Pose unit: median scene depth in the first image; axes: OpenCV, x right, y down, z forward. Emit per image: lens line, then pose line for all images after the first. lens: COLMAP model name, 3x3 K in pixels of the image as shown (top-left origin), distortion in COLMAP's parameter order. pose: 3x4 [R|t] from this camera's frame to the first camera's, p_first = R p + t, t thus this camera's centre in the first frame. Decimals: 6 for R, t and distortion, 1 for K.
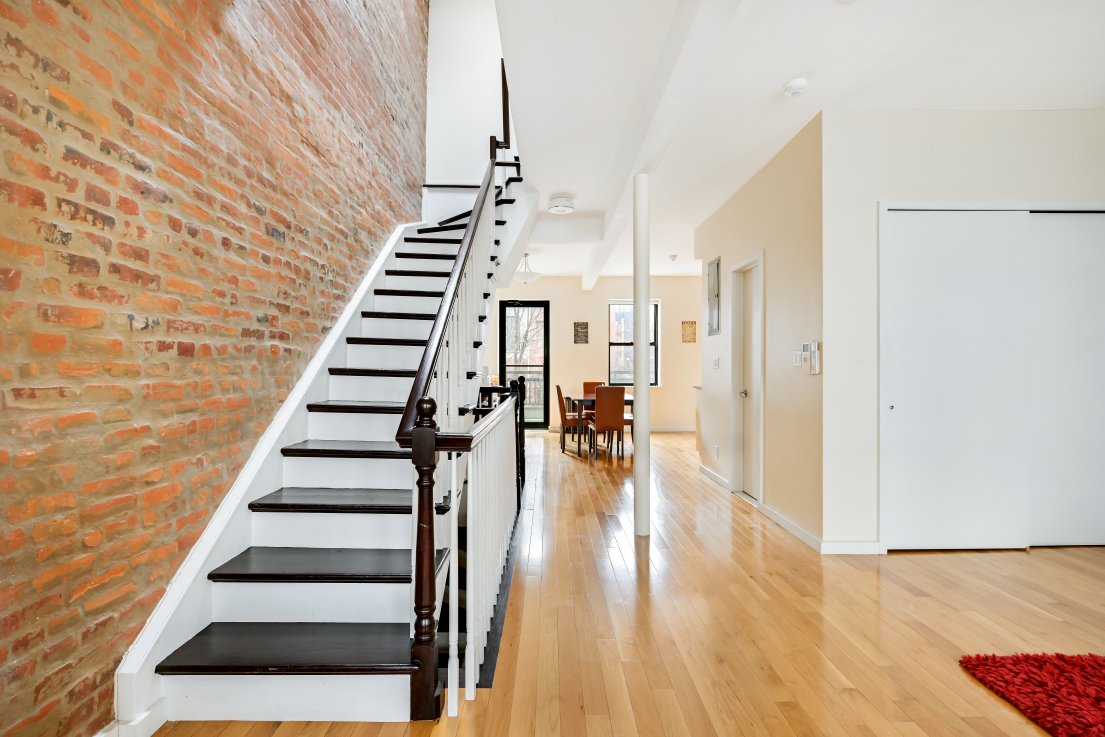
lens RADIAL K [[512.3, 0, 552.8], [0, 512.3, 366.1], [0, 0, 1]] dist [-0.003268, -0.000565]
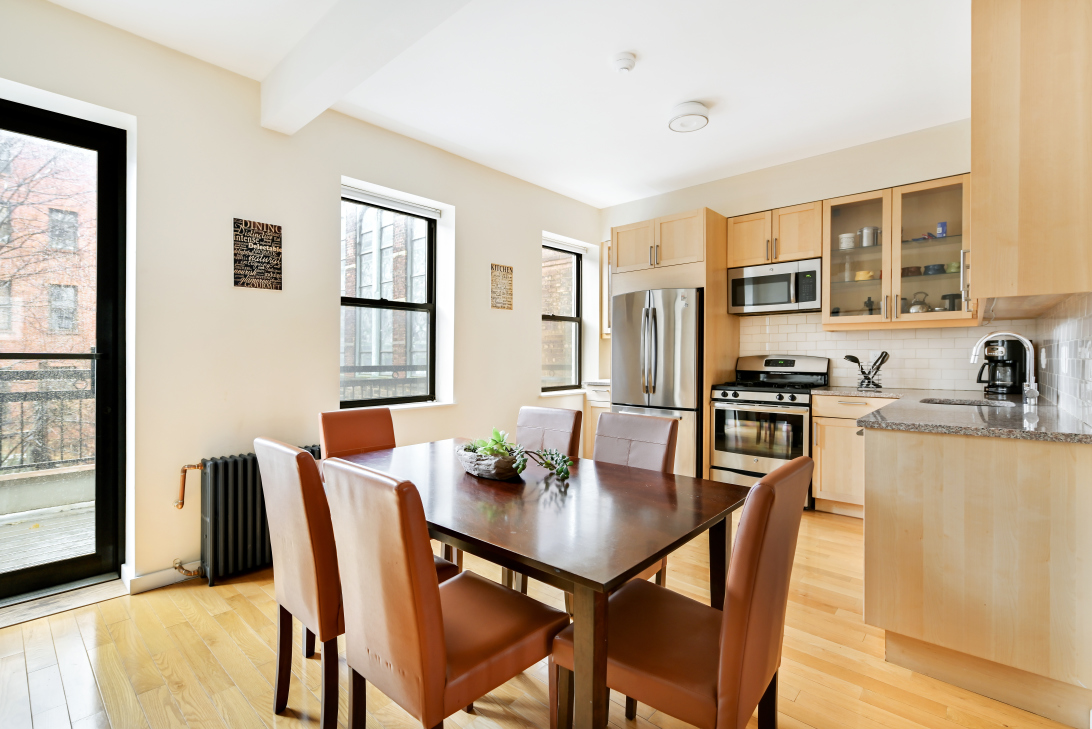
lens RADIAL K [[506.3, 0, 560.8], [0, 506.3, 350.9], [0, 0, 1]] dist [-0.003268, -0.000565]
pose [[0.744590, 0.005020, 0.667503, -0.013133], [-0.006165, 0.999981, -0.000644, -0.006530], [-0.667494, -0.003635, 0.744607, 0.626208]]
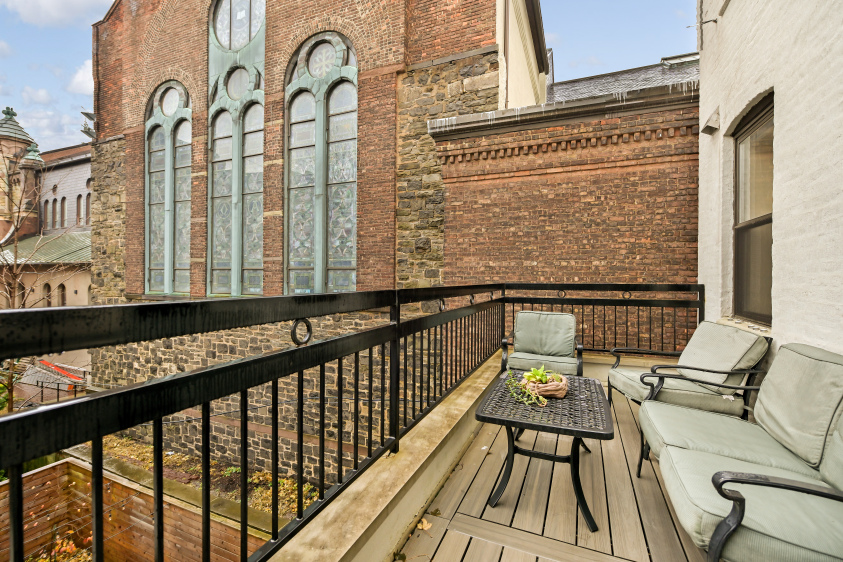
lens RADIAL K [[369.5, 0, 420.8], [0, 369.5, 274.1], [0, 0, 1]] dist [0.000961, -0.000014]
pose [[0.499266, -0.005021, 0.866434, -0.020062], [-0.009510, 0.999891, 0.011274, -0.005616], [-0.866396, -0.013869, 0.499164, 0.756662]]
